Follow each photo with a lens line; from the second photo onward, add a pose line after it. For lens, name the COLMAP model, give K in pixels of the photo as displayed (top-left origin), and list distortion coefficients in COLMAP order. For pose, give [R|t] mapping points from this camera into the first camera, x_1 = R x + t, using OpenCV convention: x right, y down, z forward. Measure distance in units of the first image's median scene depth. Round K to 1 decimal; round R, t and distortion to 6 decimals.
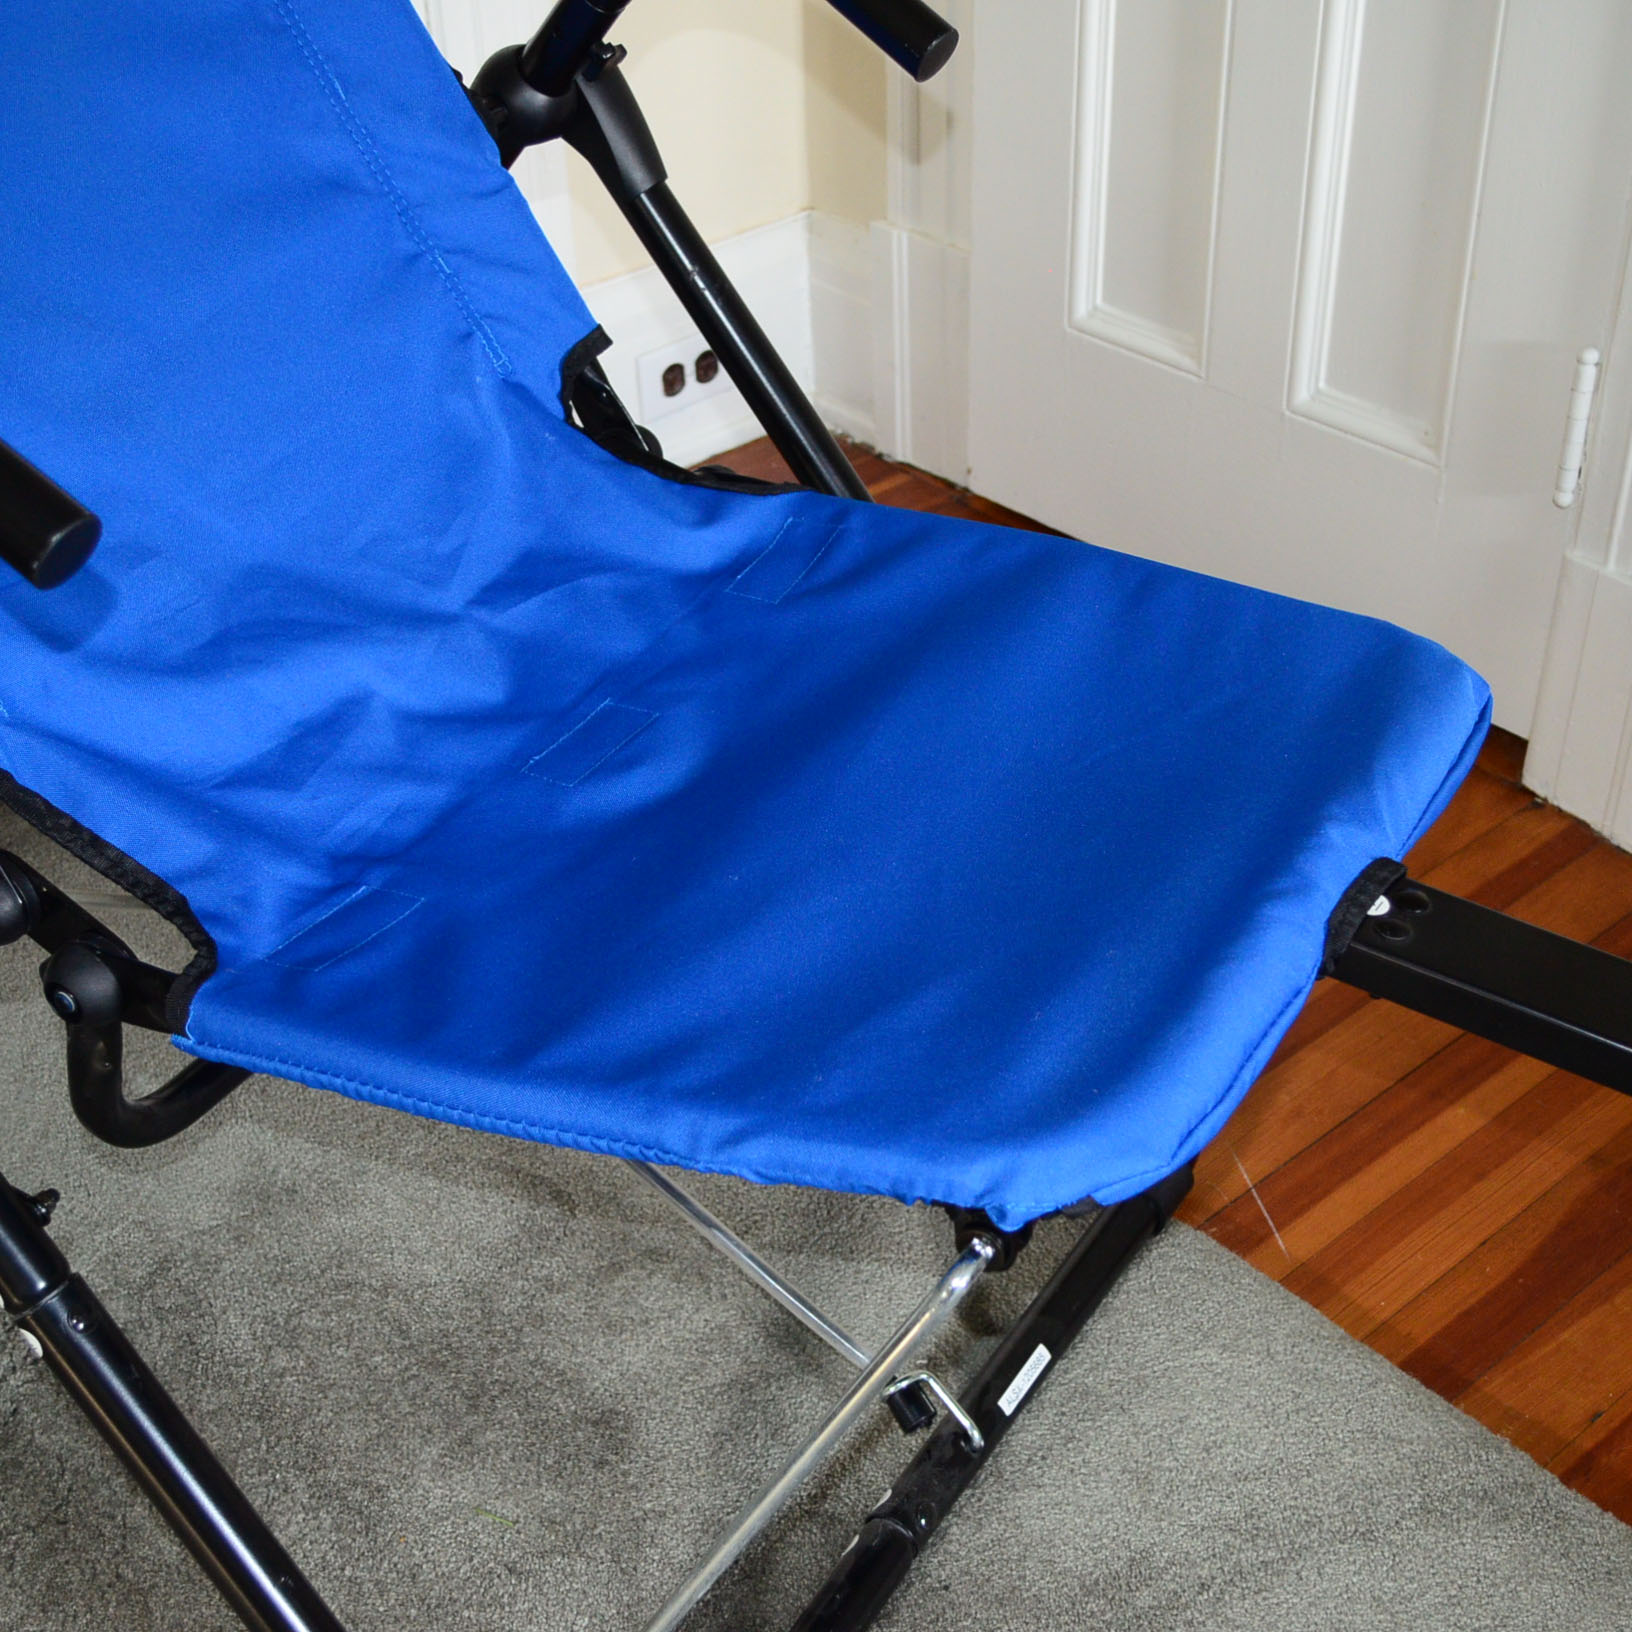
lens RADIAL K [[2505.5, 0, 812.2], [0, 2505.5, 807.4], [0, 0, 1]] dist [-0.012367, 0.000000]
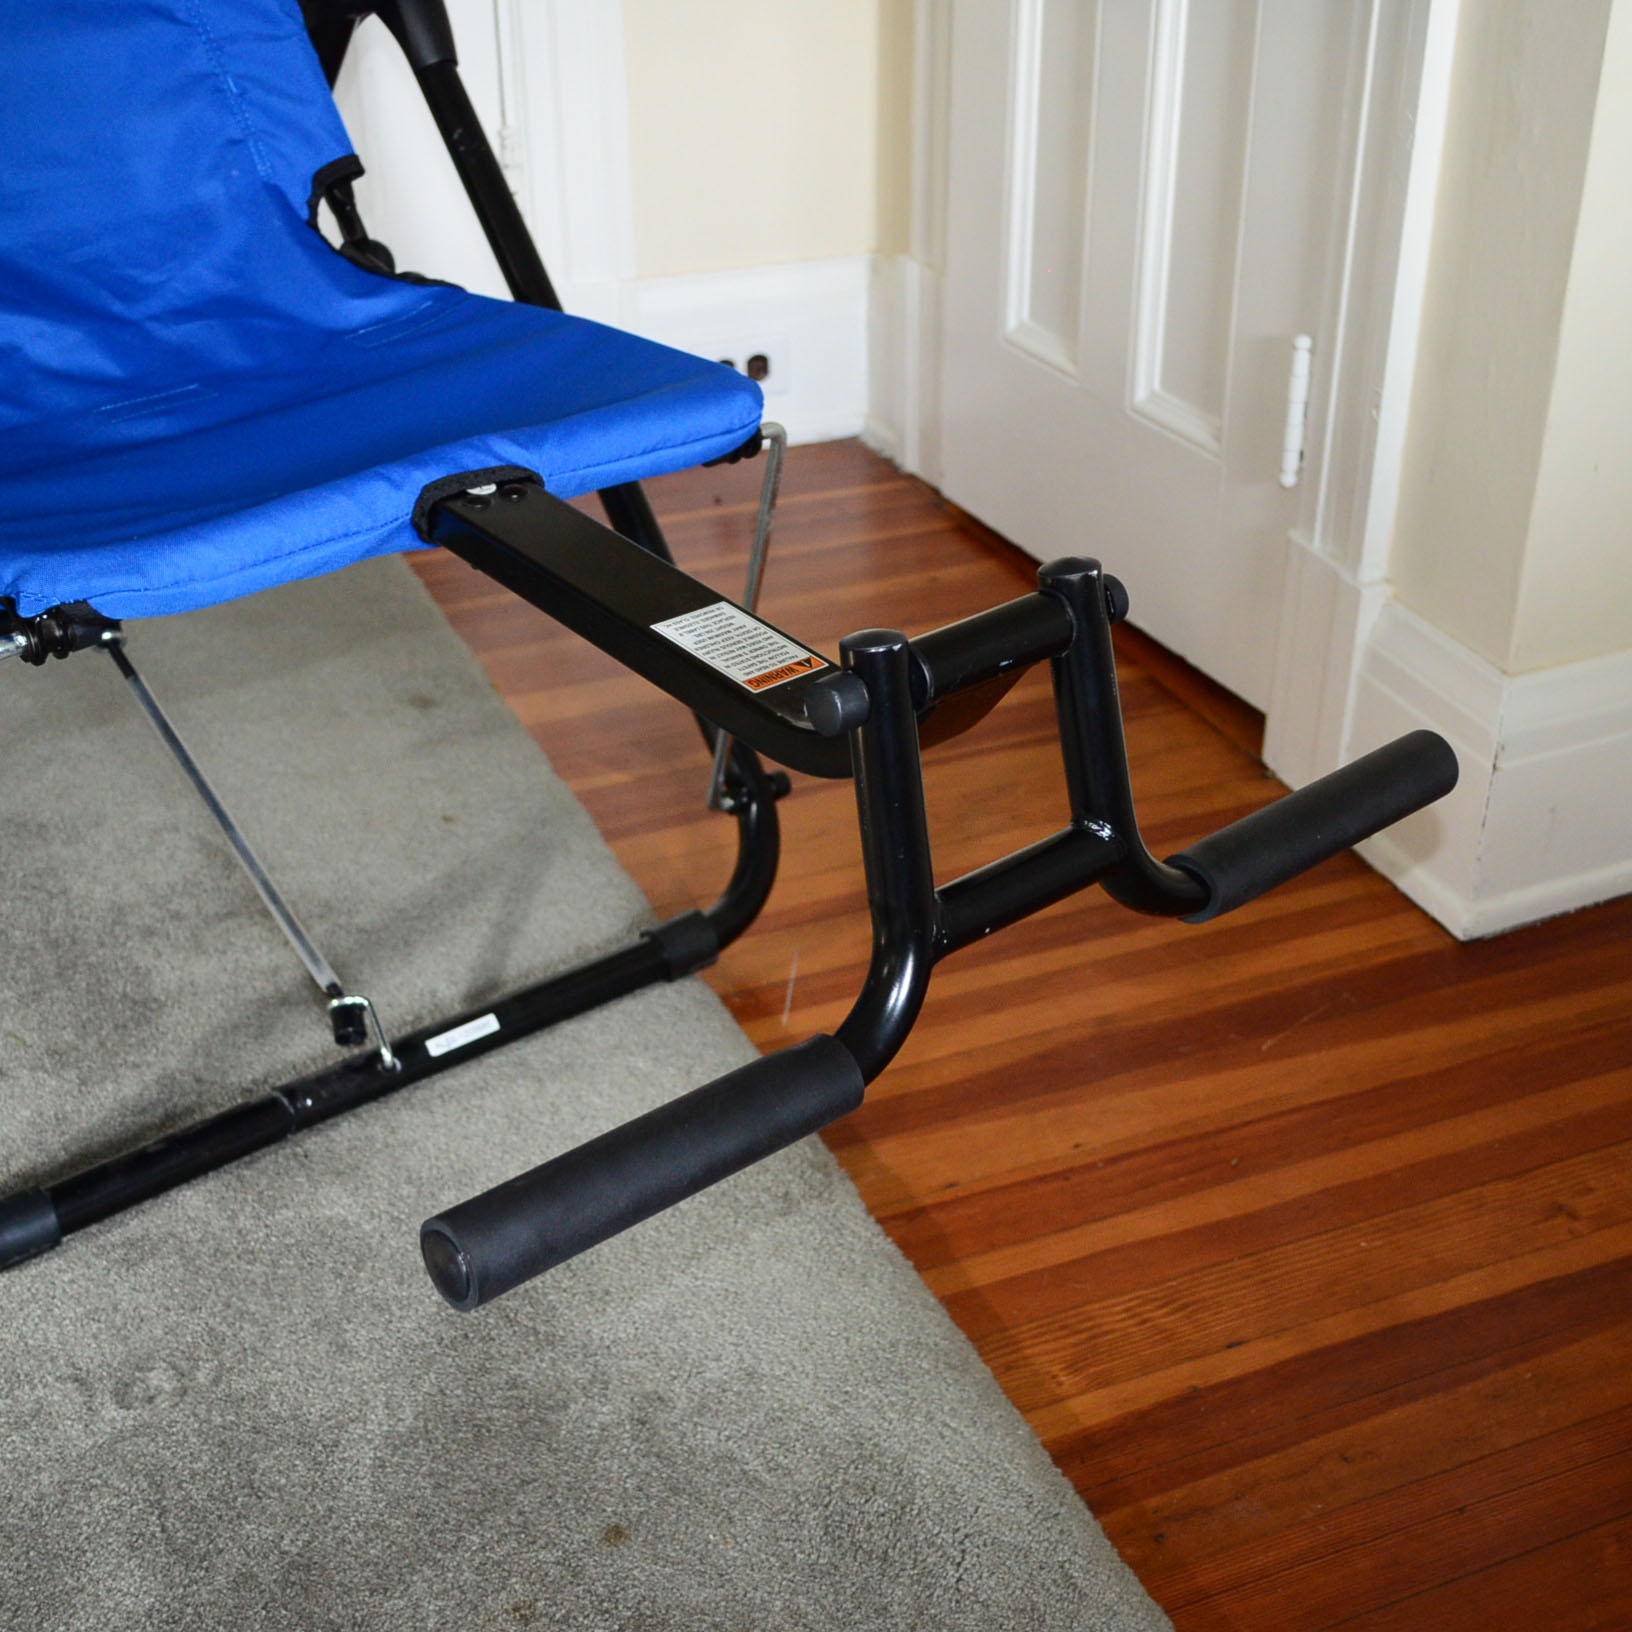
lens RADIAL K [[2323.4, 0, 818.2], [0, 2323.4, 823.0], [0, 0, 1]] dist [-0.067146, 0.000000]
pose [[0.951935, 0.168345, -0.255890, 0.483312], [-0.193244, 0.978256, -0.075313, 0.174283], [0.237647, 0.121142, 0.963768, -0.012707]]
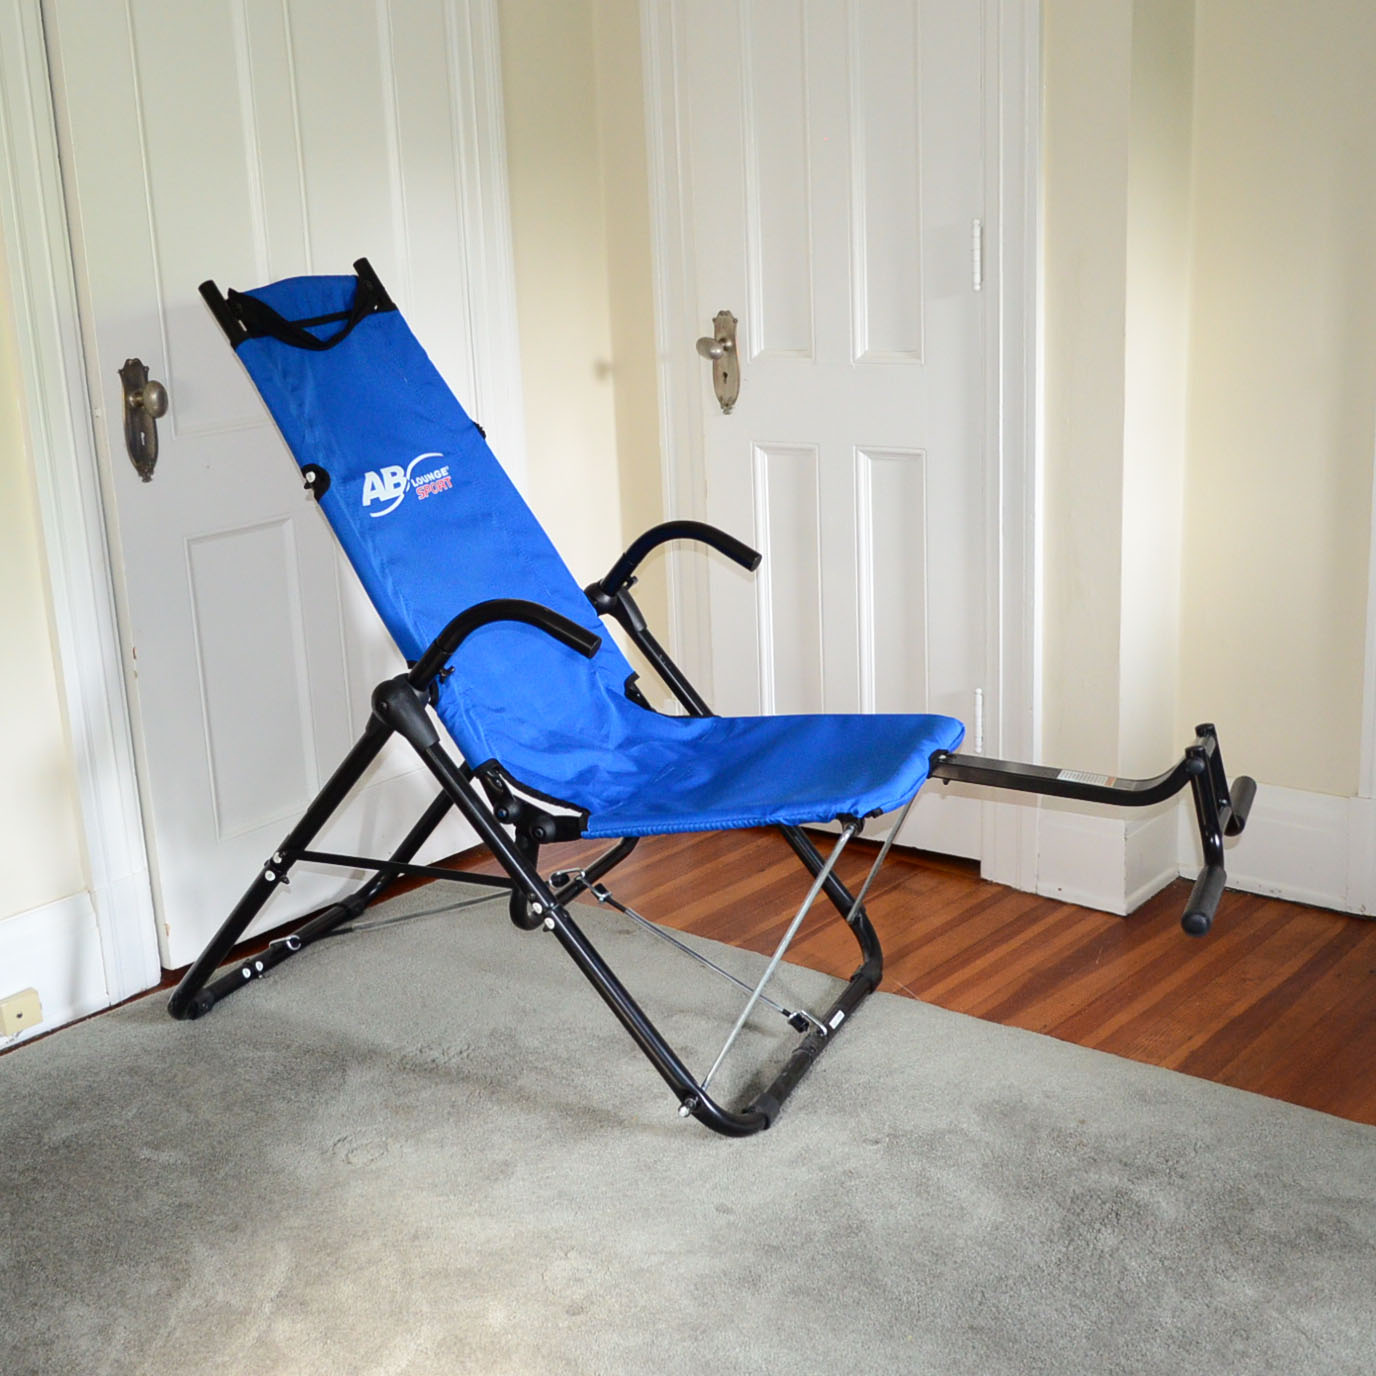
lens RADIAL K [[1929.1, 0, 685.4], [0, 1929.1, 685.9], [0, 0, 1]] dist [0.050944, 0.000000]
pose [[0.986164, -0.058109, 0.155252, -0.363002], [0.109504, 0.931475, -0.346934, 0.574159], [-0.124453, 0.359135, 0.924951, -0.990786]]
